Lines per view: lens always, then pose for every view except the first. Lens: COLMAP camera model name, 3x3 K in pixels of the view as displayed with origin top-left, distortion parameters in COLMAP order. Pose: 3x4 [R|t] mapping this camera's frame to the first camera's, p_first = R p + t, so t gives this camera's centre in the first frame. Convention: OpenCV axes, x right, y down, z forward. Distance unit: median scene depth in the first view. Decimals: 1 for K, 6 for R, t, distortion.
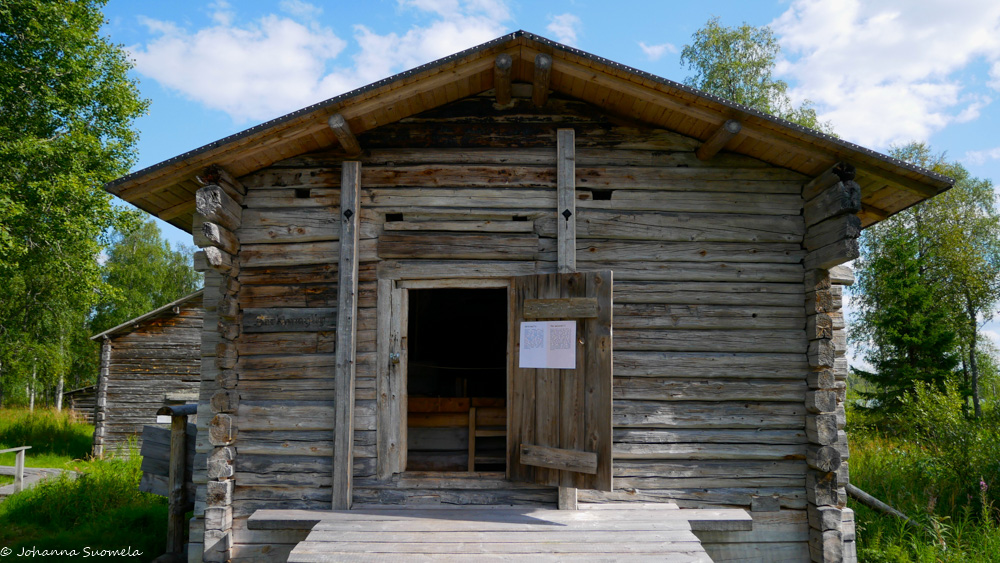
lens RADIAL K [[731.5, 0, 499.3], [0, 731.5, 274.2], [0, 0, 1]] dist [-0.075508, 0.032363]
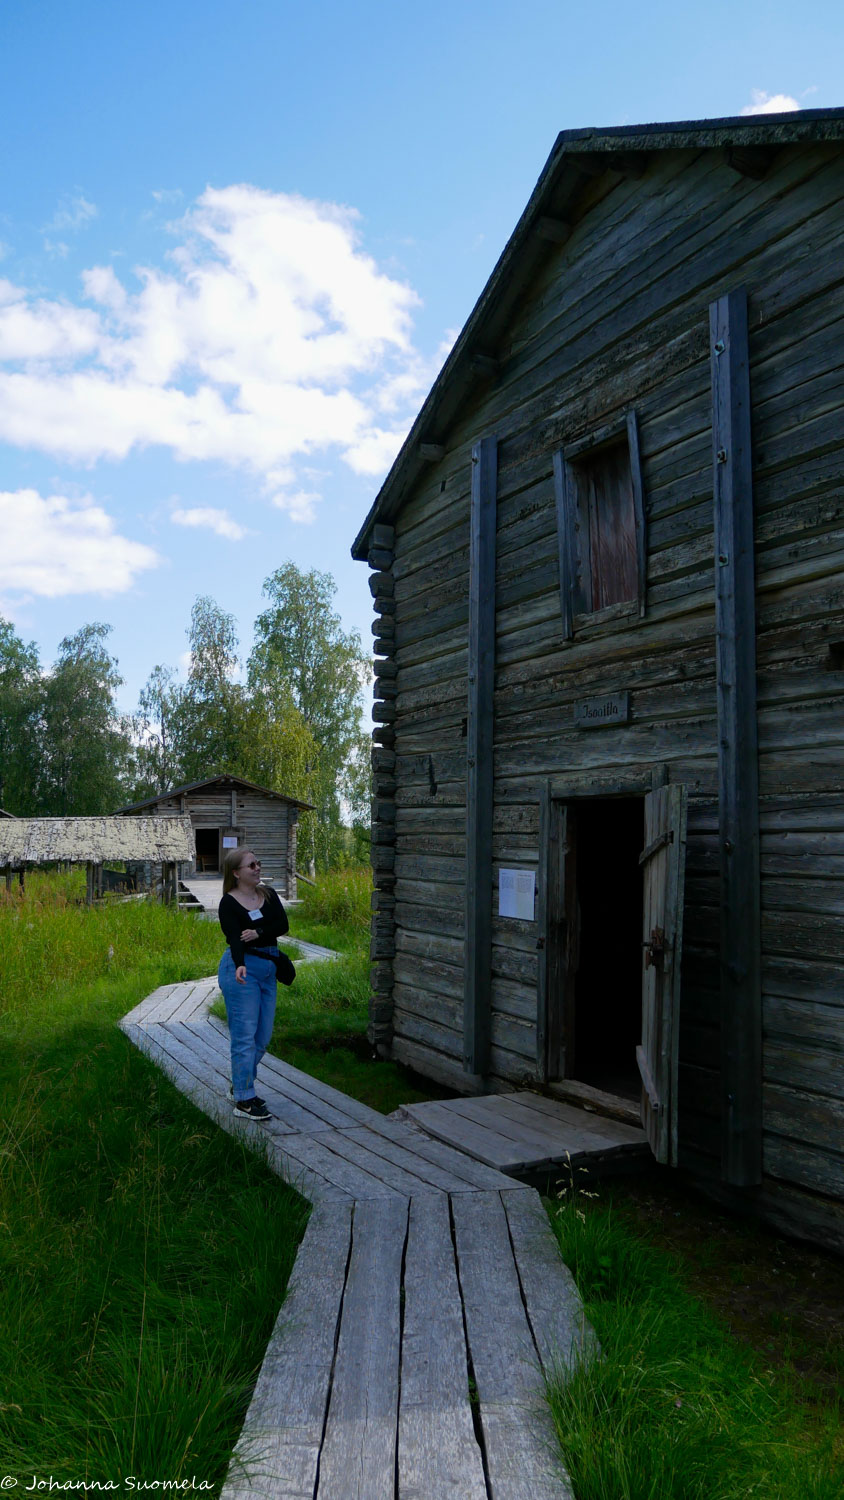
lens RADIAL K [[1097.3, 0, 422.0], [0, 1097.3, 750.0], [0, 0, 1]] dist [-0.075508, 0.032363]
pose [[0.920616, 0.015897, 0.390145, -1.398634], [-0.042331, 0.997345, 0.059250, -0.867428], [-0.388167, -0.071062, 0.918845, -5.287857]]
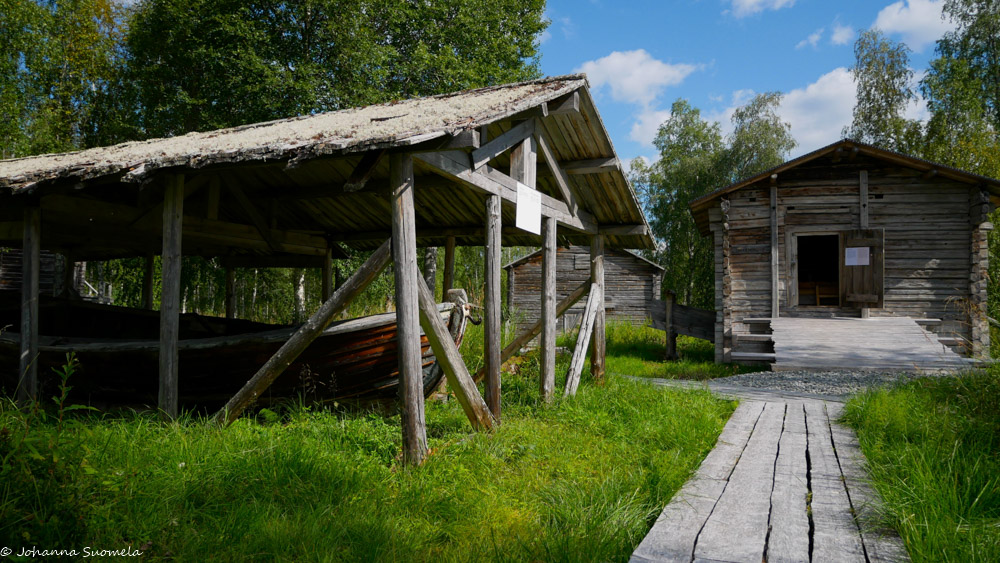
lens RADIAL K [[731.5, 0, 499.3], [0, 731.5, 274.2], [0, 0, 1]] dist [-0.075508, 0.032363]
pose [[0.947644, -0.009892, -0.319177, -0.313500], [0.038881, 0.995658, 0.084582, -0.103991], [0.316954, -0.092564, 0.943913, -1.773584]]
